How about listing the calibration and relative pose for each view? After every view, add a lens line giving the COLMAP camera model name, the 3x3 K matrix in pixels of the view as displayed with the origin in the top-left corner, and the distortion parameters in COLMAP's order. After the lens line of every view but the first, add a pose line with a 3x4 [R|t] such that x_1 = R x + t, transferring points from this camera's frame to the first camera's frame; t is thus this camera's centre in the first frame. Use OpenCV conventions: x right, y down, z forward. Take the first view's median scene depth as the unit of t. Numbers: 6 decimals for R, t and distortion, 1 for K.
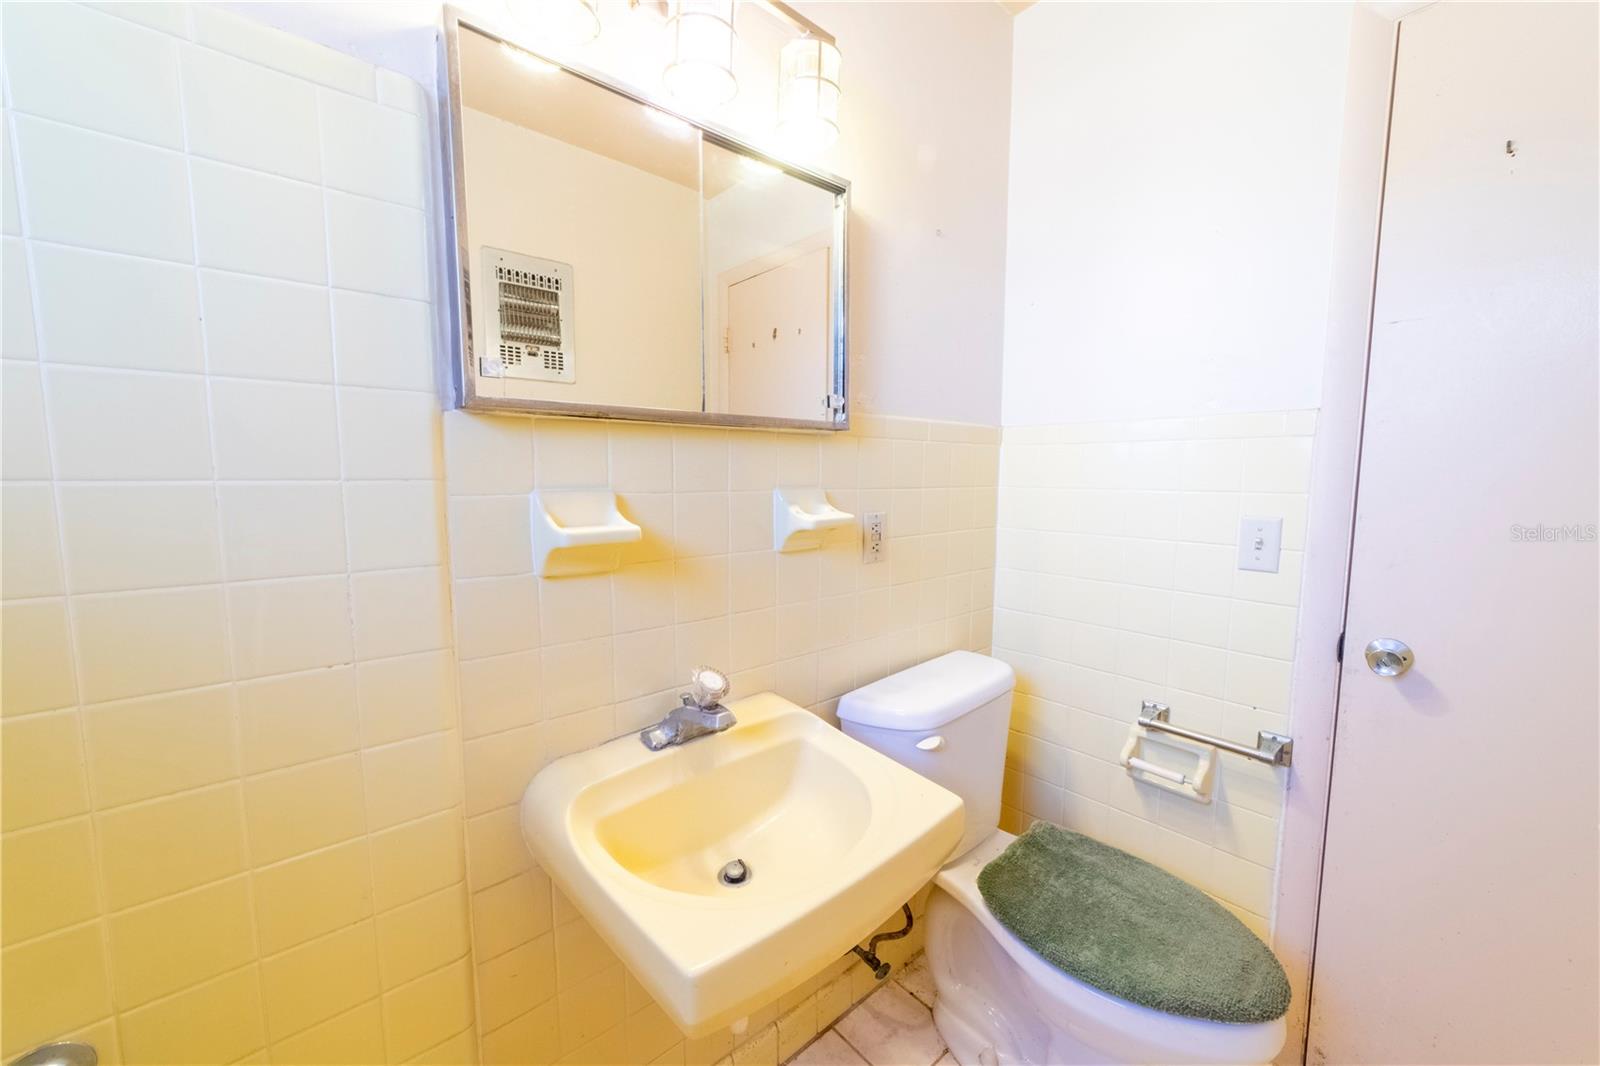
lens RADIAL K [[614.2, 0, 800.1], [0, 614.2, 536.3], [0, 0, 1]] dist [-0.011338, 0.002184]
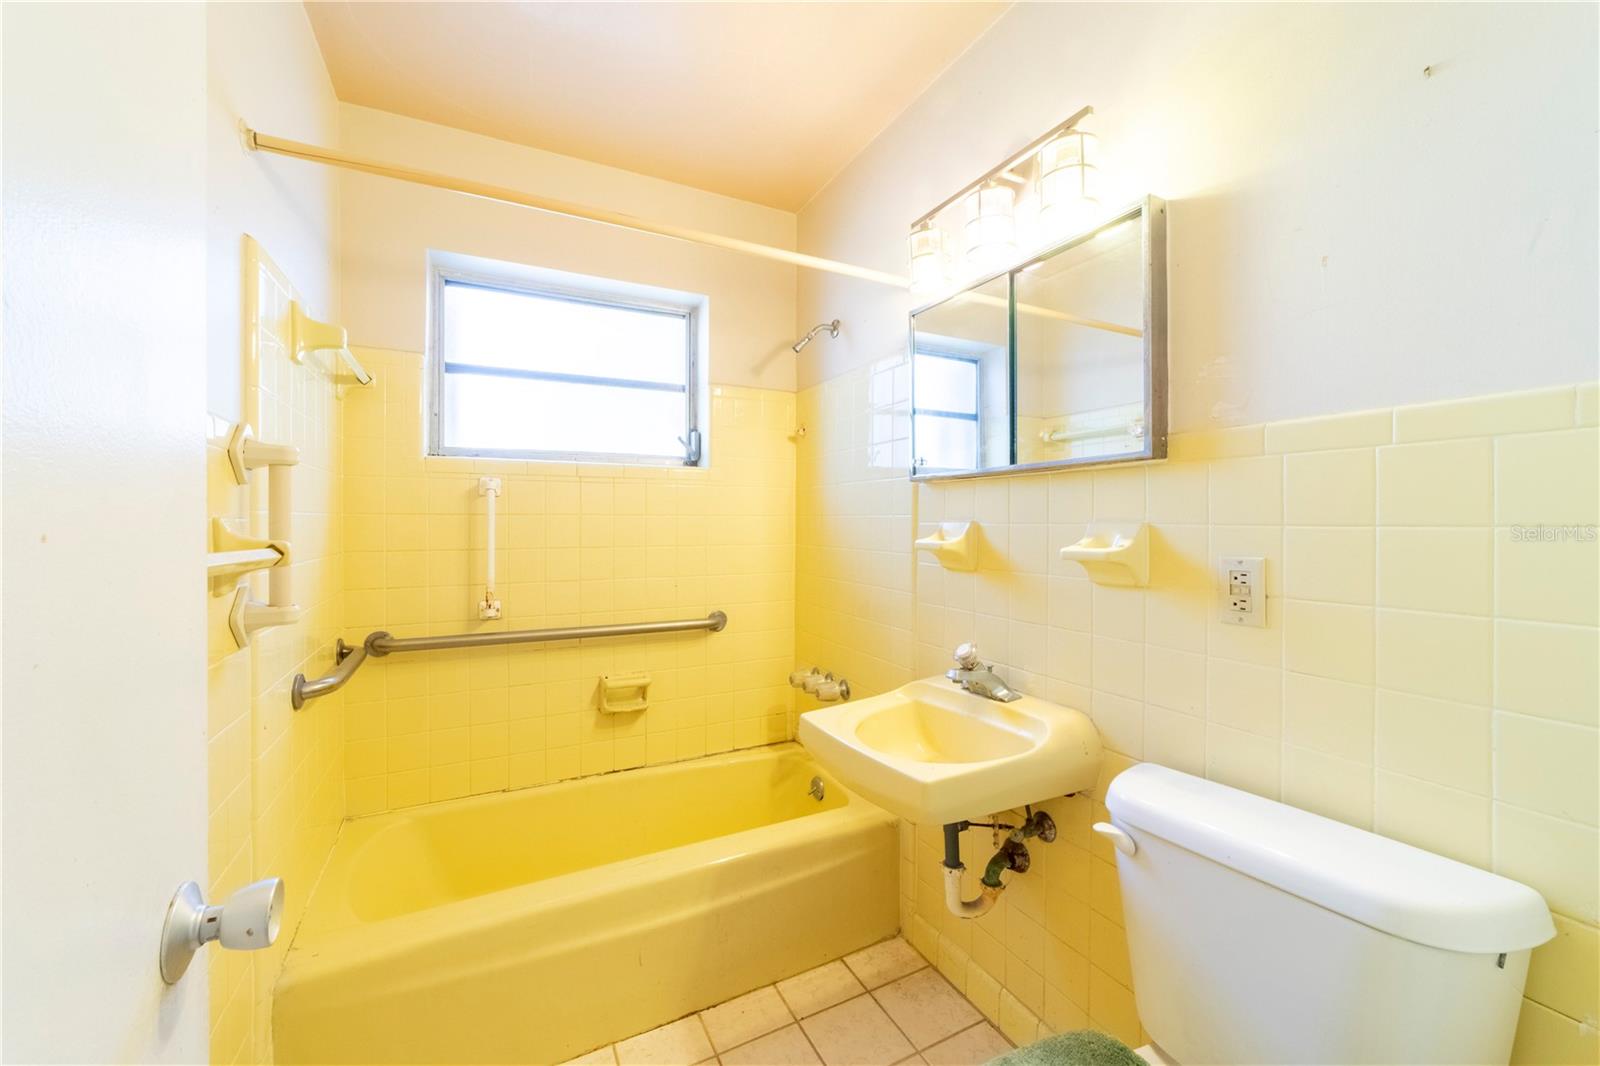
lens RADIAL K [[614.2, 0, 798.3], [0, 614.2, 523.9], [0, 0, 1]] dist [-0.011338, 0.002184]
pose [[-0.232812, 0.004539, -0.972511, 1.092034], [-0.103854, 0.994155, 0.029502, -0.050352], [0.966960, 0.107868, -0.230980, 0.738571]]
